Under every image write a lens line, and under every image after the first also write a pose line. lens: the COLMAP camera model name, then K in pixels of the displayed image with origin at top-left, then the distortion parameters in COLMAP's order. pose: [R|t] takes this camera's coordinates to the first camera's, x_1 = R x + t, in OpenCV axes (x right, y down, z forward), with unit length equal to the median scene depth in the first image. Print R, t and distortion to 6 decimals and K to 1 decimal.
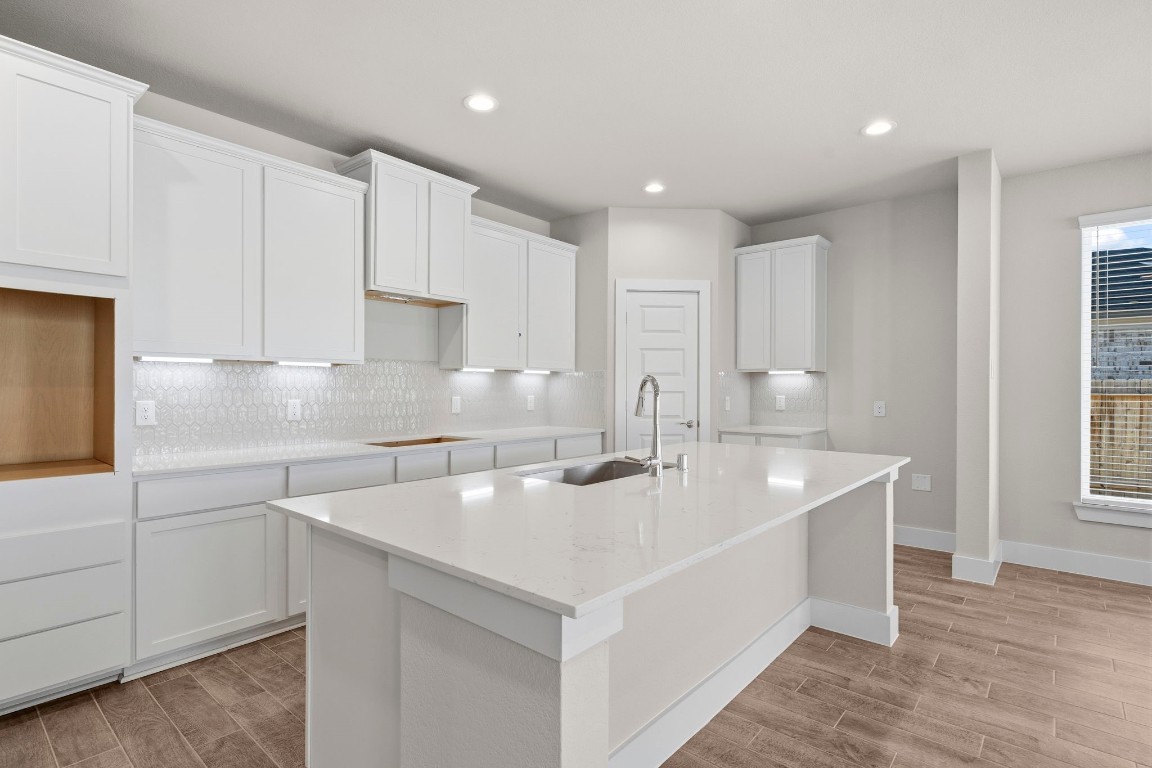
lens RADIAL K [[568.3, 0, 576.0], [0, 568.3, 384.0], [0, 0, 1]] dist [0.002087, 0.001346]
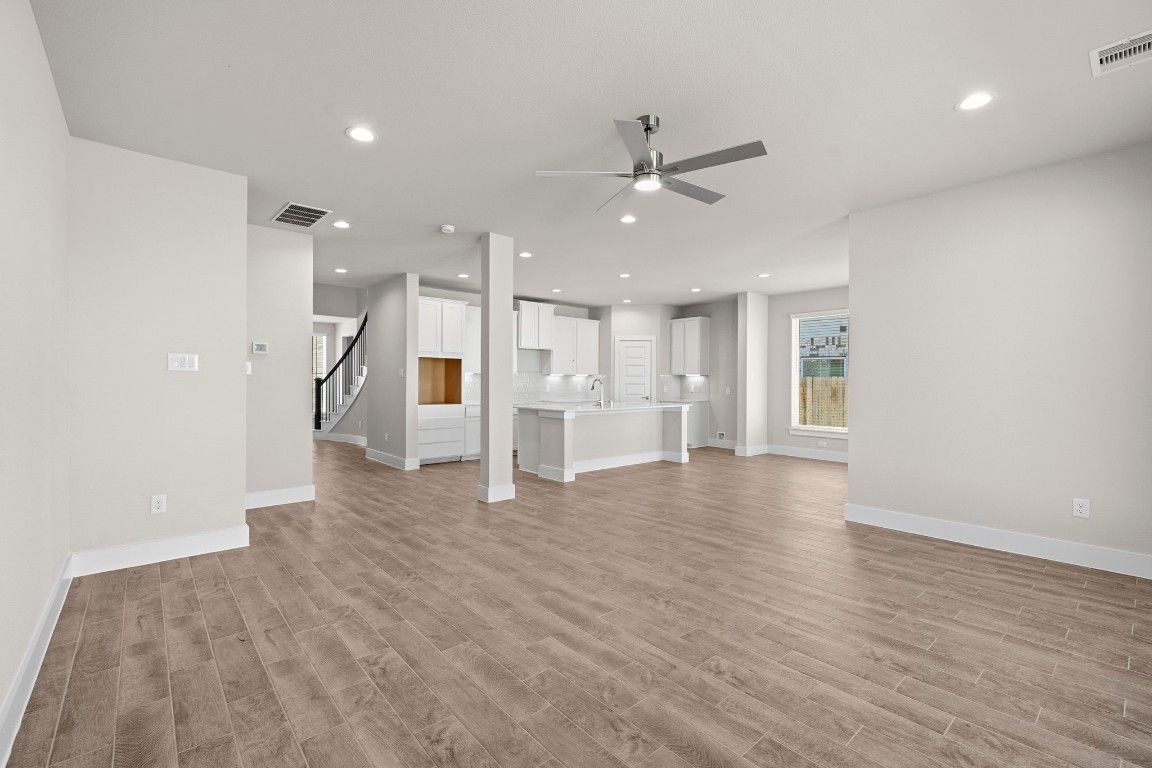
lens RADIAL K [[504.3, 0, 576.0], [0, 504.3, 384.0], [0, 0, 1]] dist [0.000613, 0.000399]
pose [[0.989401, 0.001380, -0.145201, 0.244783], [0.000044, 0.999952, 0.009807, -0.007096], [0.145207, -0.009709, 0.989354, -1.237723]]
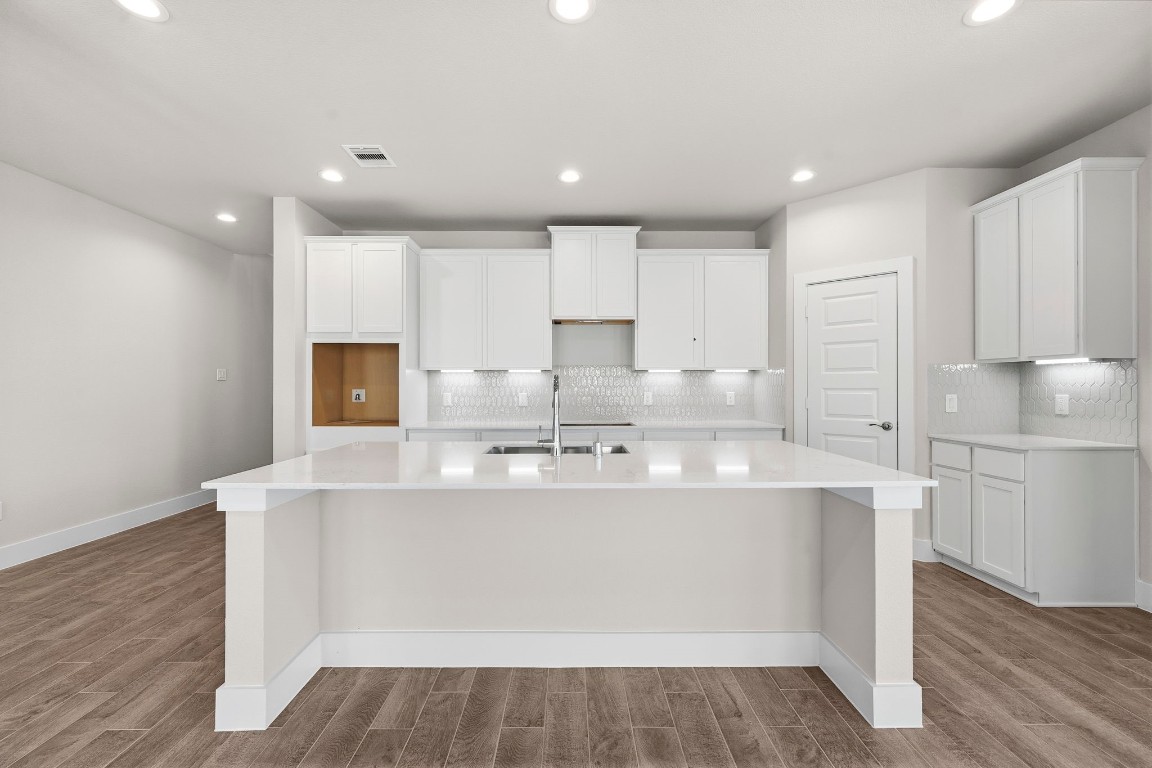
lens RADIAL K [[473.1, 0, 576.0], [0, 473.1, 384.0], [0, 0, 1]] dist [0.000576, 0.000135]
pose [[0.653721, -0.006909, -0.756704, 0.506460], [0.008208, 0.999964, -0.002039, 0.004842], [0.756691, -0.004878, 0.653755, 0.195702]]
